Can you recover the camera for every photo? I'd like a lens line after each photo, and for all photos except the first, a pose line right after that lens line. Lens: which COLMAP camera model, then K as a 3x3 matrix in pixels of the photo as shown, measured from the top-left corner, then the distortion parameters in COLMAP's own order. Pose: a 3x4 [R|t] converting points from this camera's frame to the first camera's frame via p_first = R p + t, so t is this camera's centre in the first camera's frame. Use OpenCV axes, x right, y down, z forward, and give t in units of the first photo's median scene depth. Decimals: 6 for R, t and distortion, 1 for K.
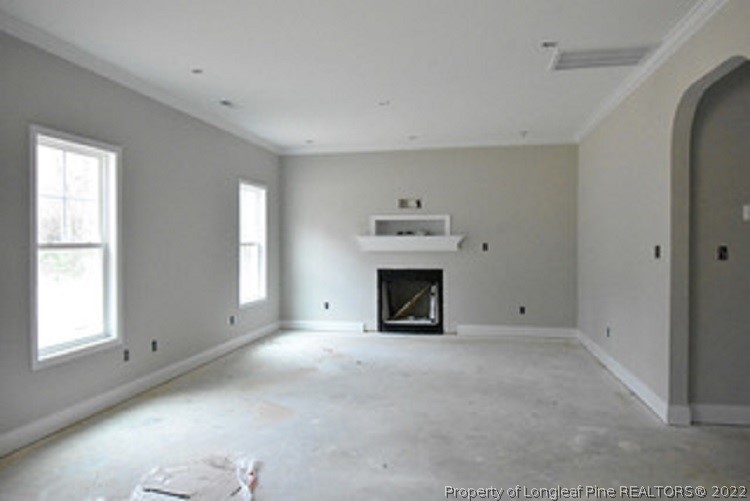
lens RADIAL K [[503.1, 0, 375.2], [0, 503.1, 243.2], [0, 0, 1]] dist [0.000423, -0.002059]
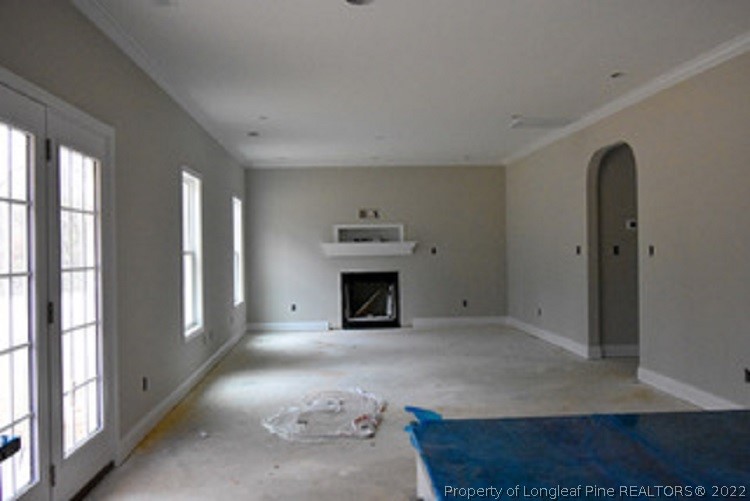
lens RADIAL K [[635.9, 0, 375.0], [0, 635.9, 250.5], [0, 0, 1]] dist [0.001770, 0.001601]
pose [[0.962557, -0.016338, 0.270588, -0.304805], [0.017316, 0.999849, -0.001225, 0.005632], [-0.270527, 0.005865, 0.962694, -0.377263]]
